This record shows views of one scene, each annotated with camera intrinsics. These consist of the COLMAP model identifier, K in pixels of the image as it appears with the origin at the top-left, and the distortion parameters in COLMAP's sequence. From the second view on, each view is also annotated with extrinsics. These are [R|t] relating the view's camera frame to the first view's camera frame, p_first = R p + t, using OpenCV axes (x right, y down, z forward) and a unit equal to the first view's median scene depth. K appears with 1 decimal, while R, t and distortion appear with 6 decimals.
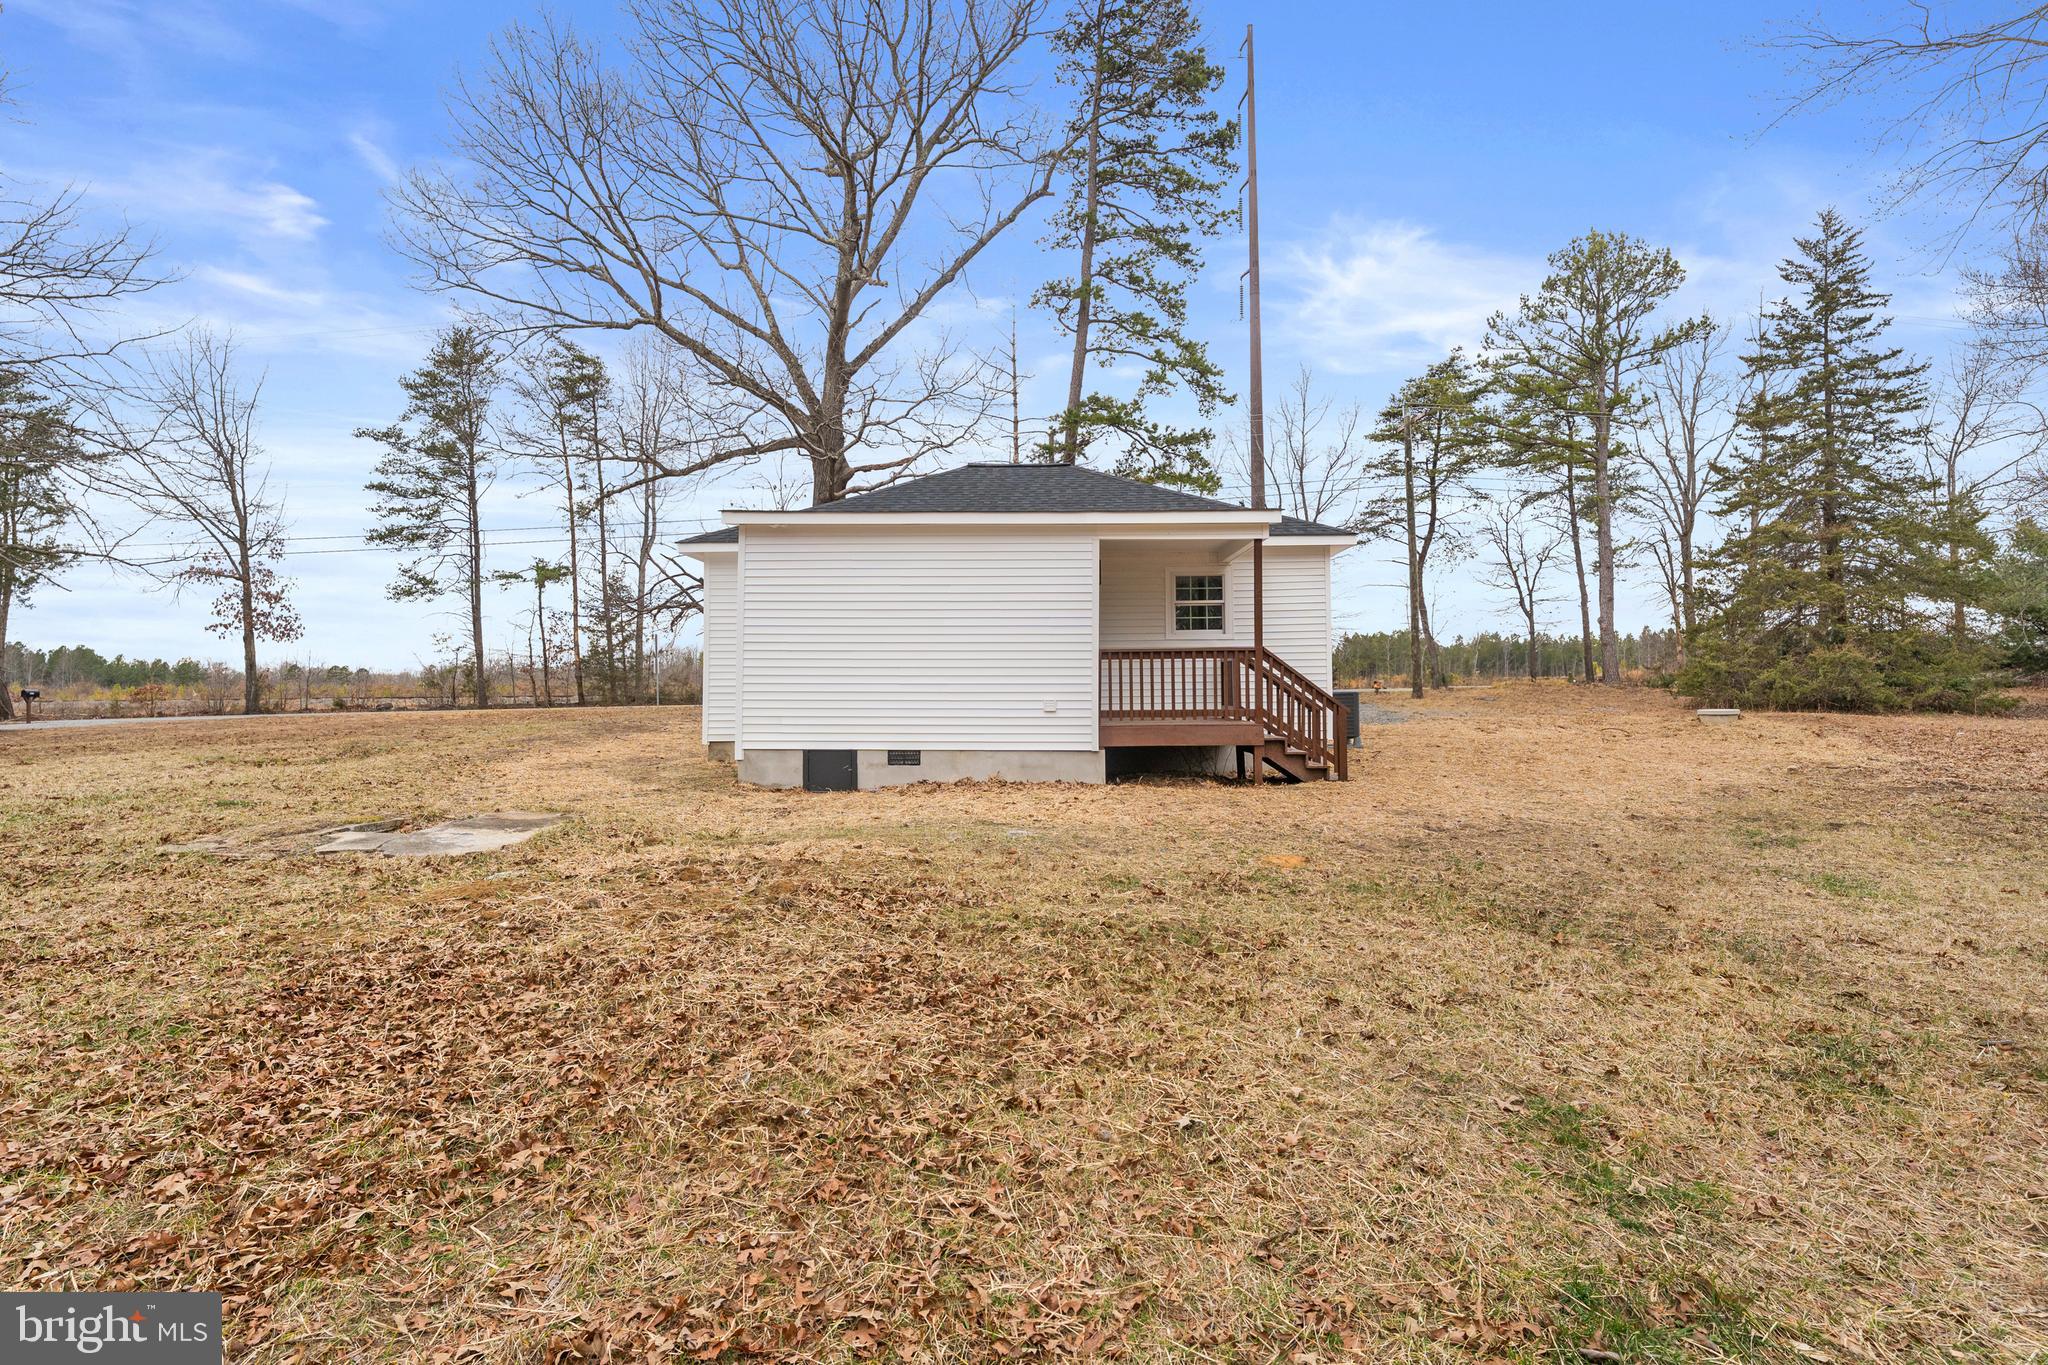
lens RADIAL K [[986.9, 0, 1023.7], [0, 986.9, 585.9], [0, 0, 1]] dist [-0.002523, -0.001704]
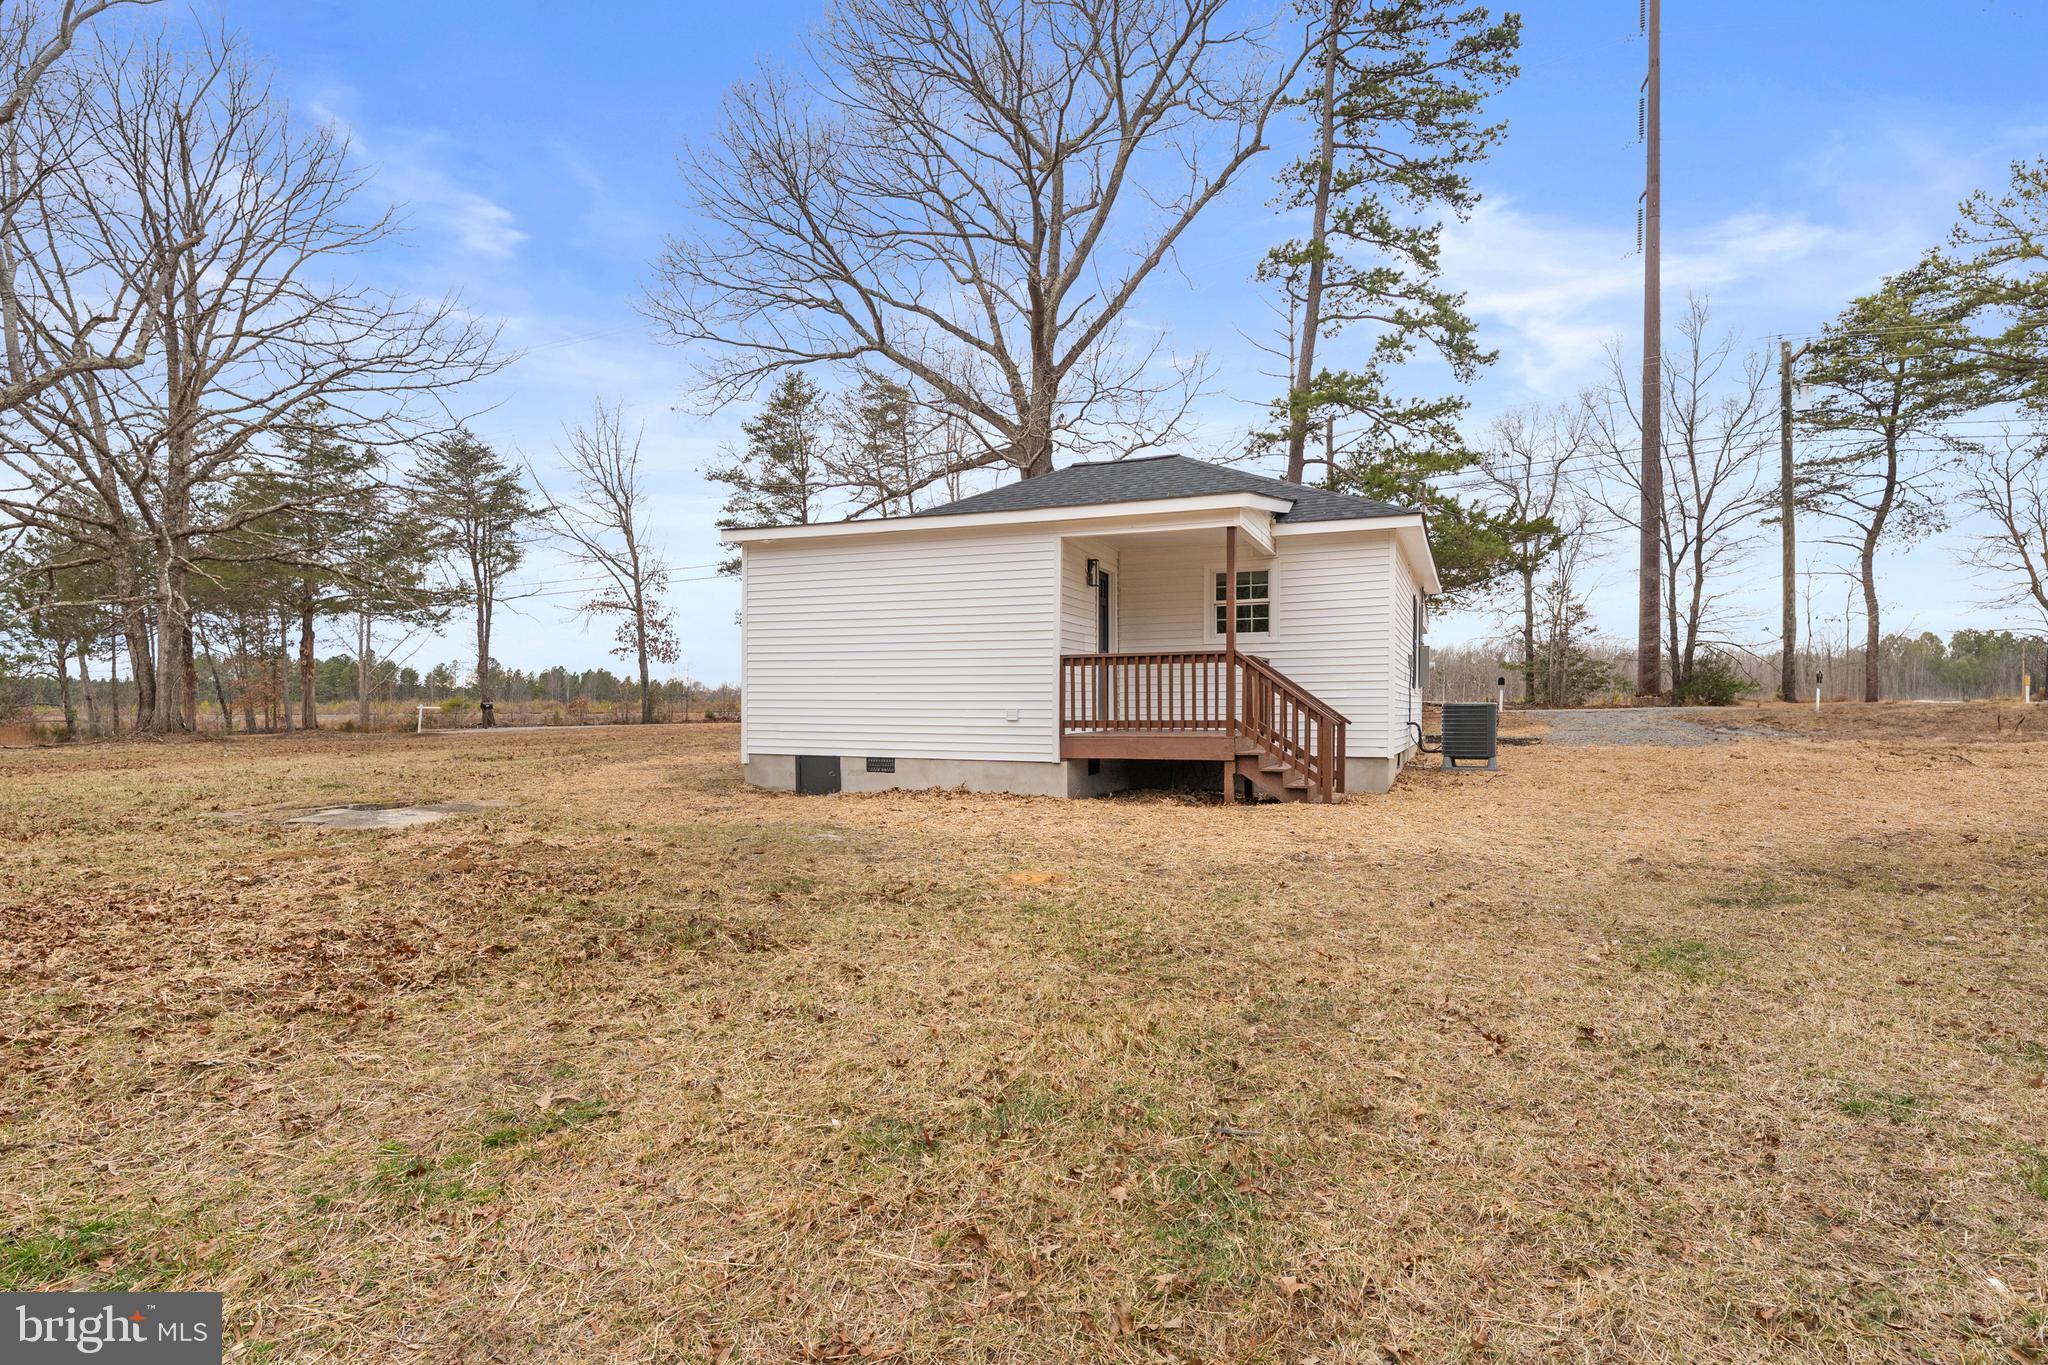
lens RADIAL K [[1036.0, 0, 1015.8], [0, 1036.0, 654.6], [0, 0, 1]] dist [-0.004009, 0.000232]
pose [[0.933073, -0.014560, -0.359391, 0.137724], [0.034072, 0.998265, 0.048018, 0.005306], [0.358069, -0.057049, 0.931951, 0.023730]]
